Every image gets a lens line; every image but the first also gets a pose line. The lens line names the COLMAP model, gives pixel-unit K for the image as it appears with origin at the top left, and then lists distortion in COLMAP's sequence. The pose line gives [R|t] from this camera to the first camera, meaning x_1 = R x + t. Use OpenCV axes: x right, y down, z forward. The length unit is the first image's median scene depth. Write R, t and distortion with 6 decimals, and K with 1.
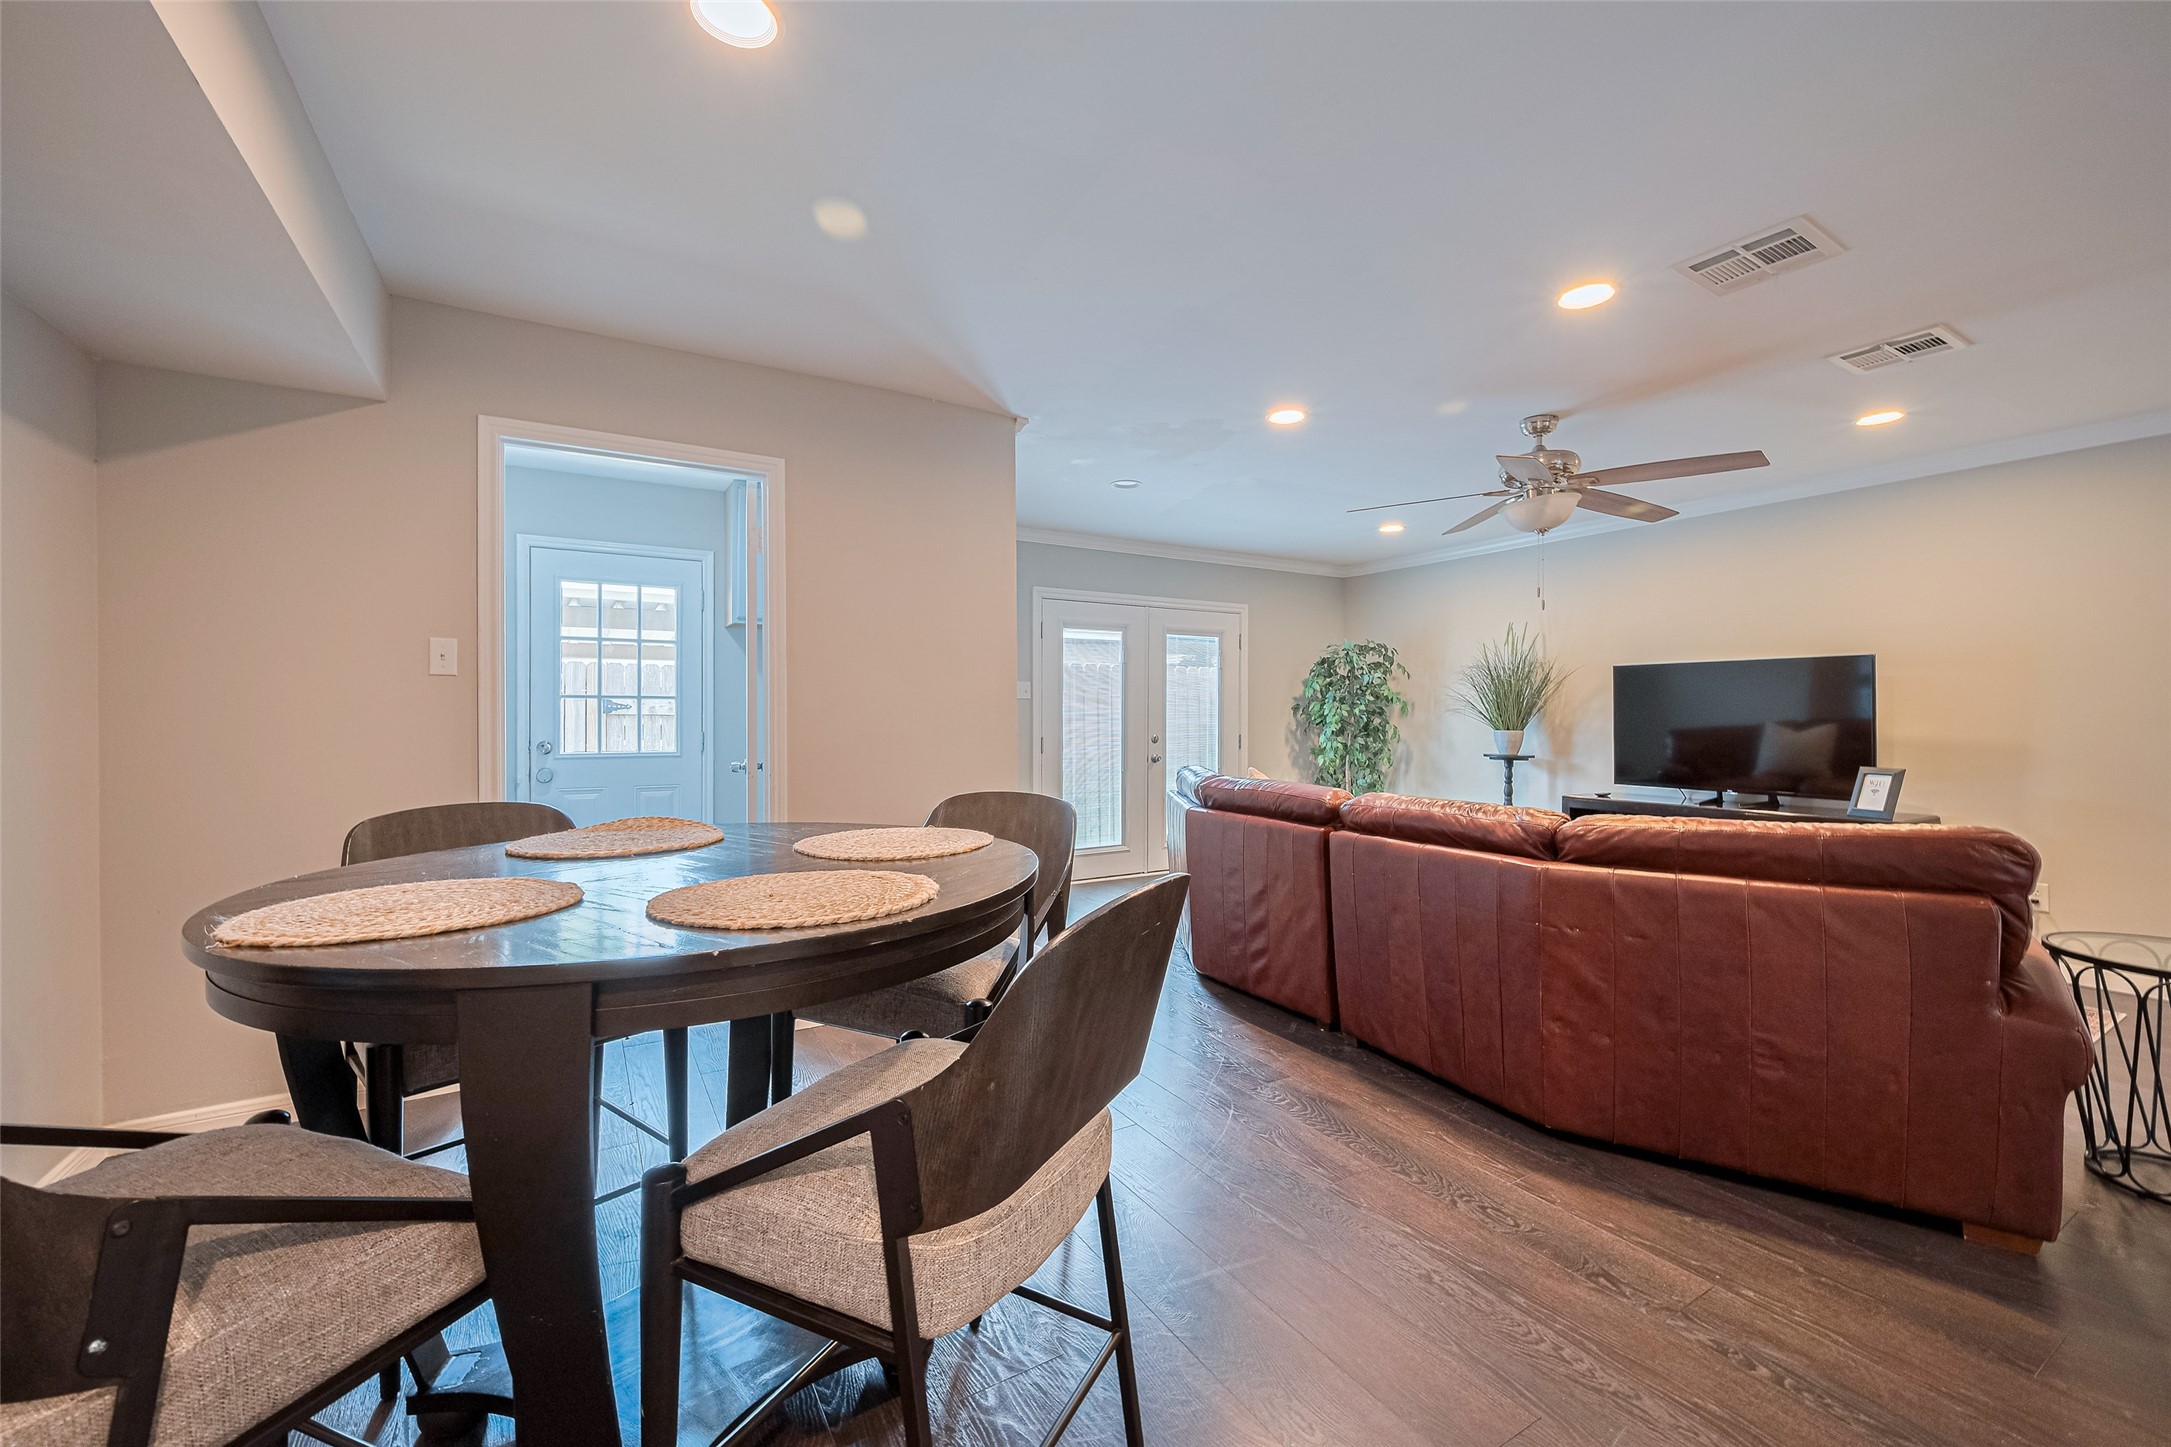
lens RADIAL K [[862.1, 0, 1087.7], [0, 862.1, 724.8], [0, 0, 1]] dist [-0.003120, 0.001202]
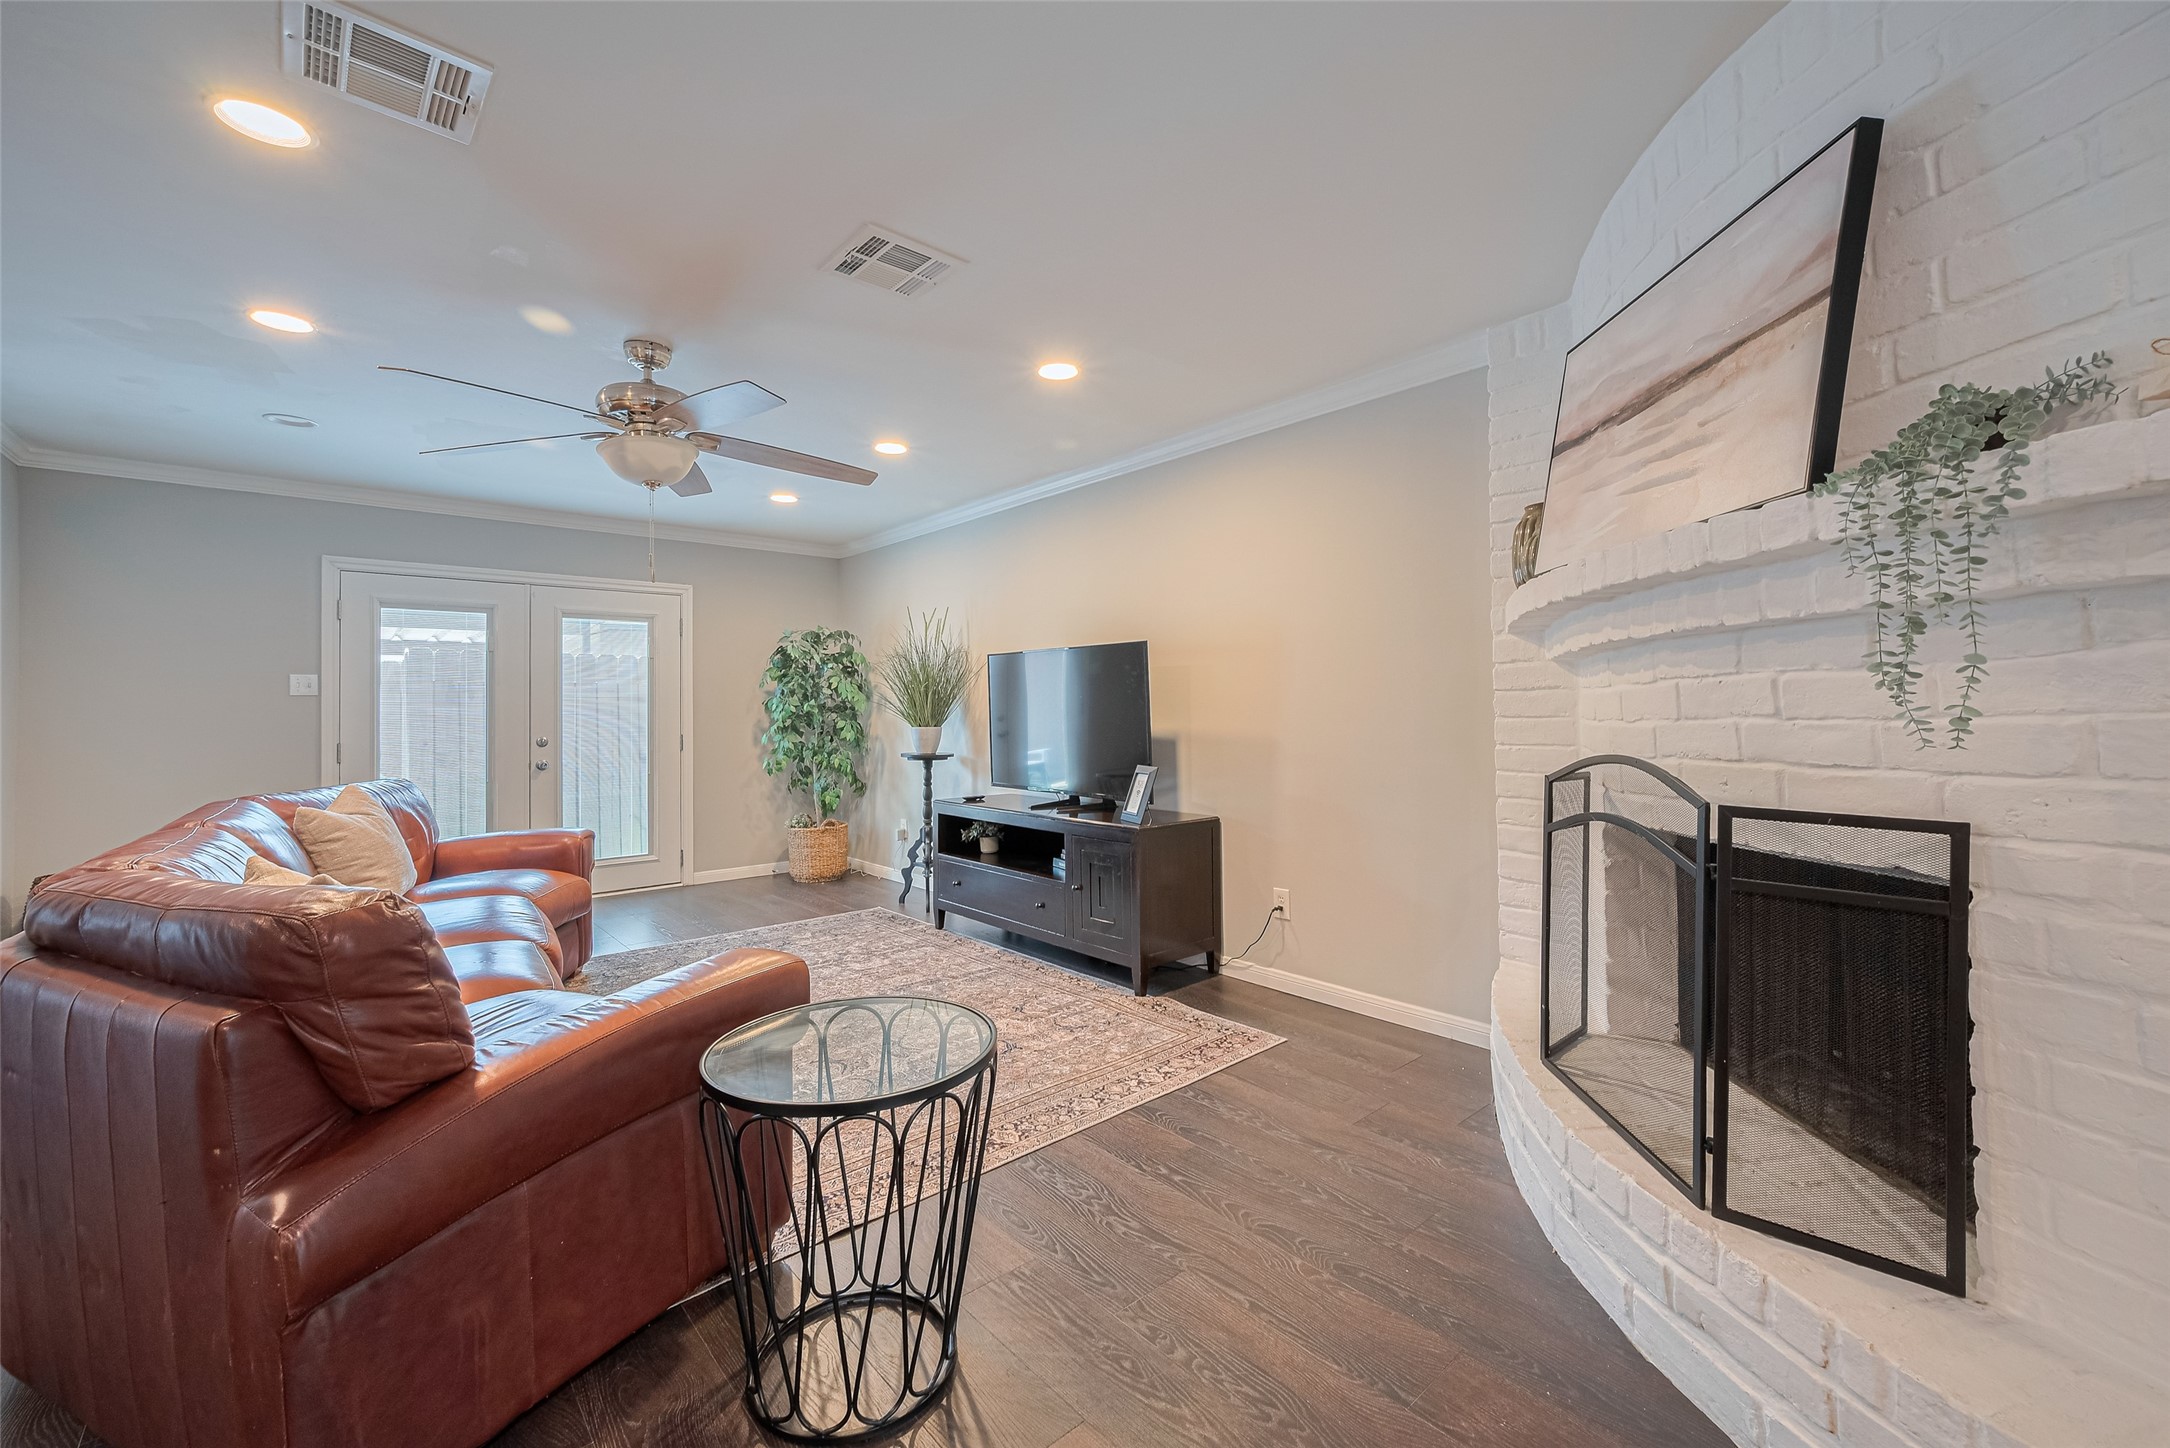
lens RADIAL K [[861.7, 0, 1111.0], [0, 861.7, 708.4], [0, 0, 1]] dist [-0.003120, 0.001202]
pose [[0.981983, -0.010893, 0.188654, 0.692728], [0.012815, 0.999878, -0.008971, -0.002858], [-0.188533, 0.011227, 0.982003, 0.117216]]
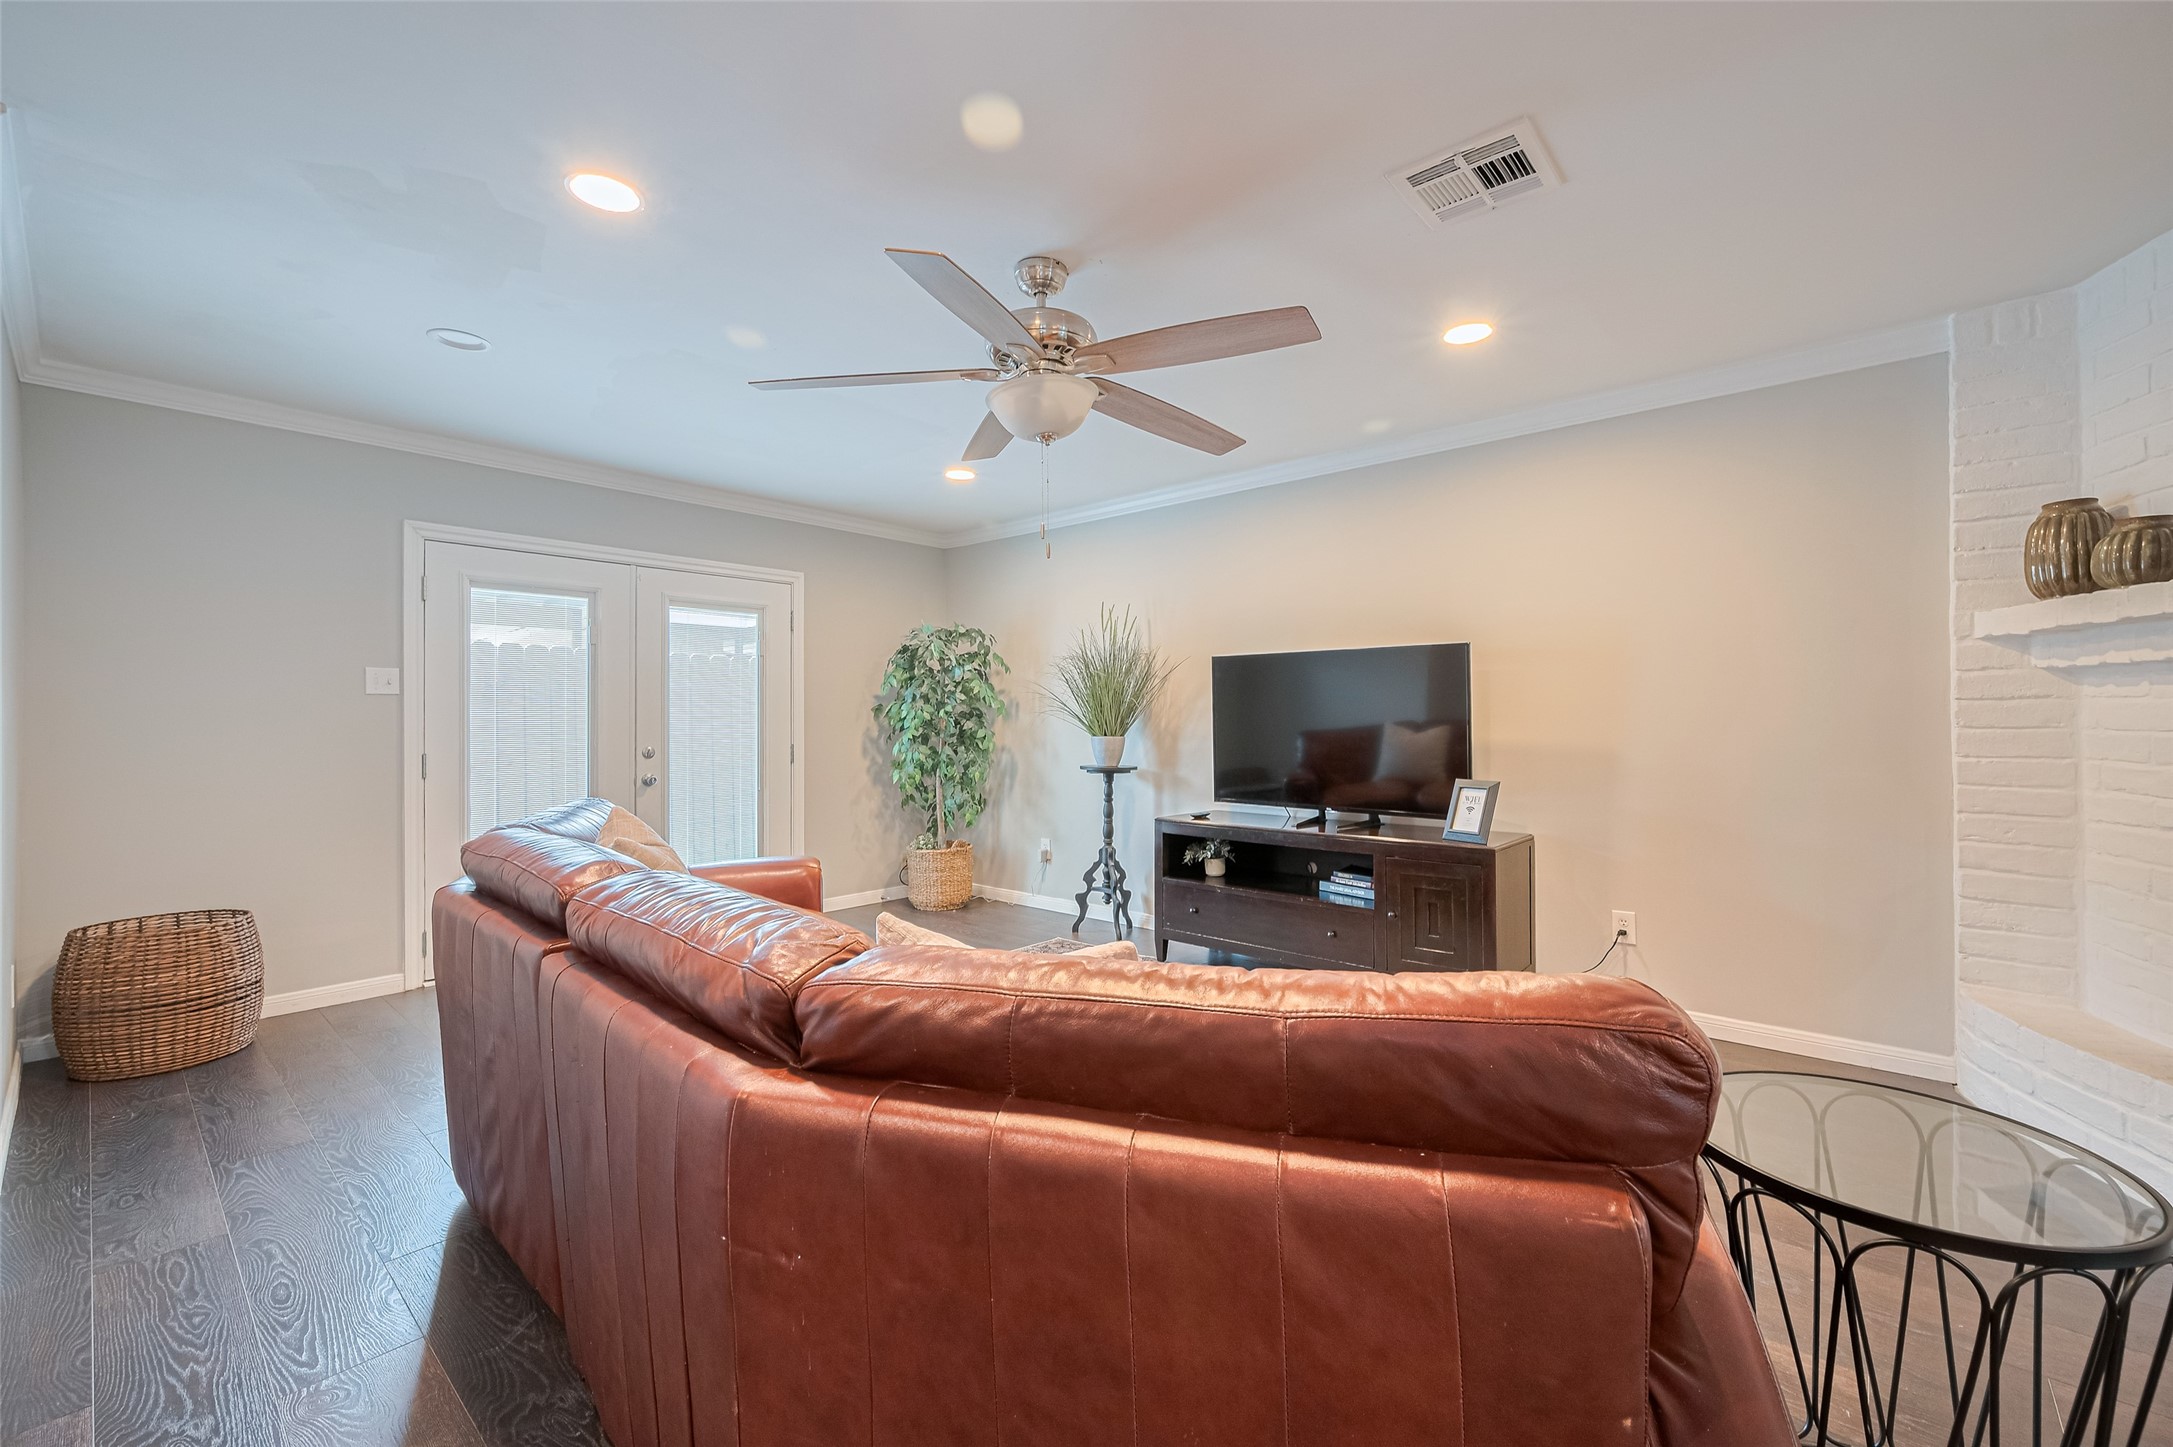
lens RADIAL K [[862.9, 0, 1107.0], [0, 862.9, 720.5], [0, 0, 1]] dist [-0.003120, 0.001202]
pose [[0.949267, -0.005088, 0.314430, 0.318783], [0.007582, 0.999949, -0.006708, -0.003923], [-0.314380, 0.008751, 0.949257, 0.318366]]
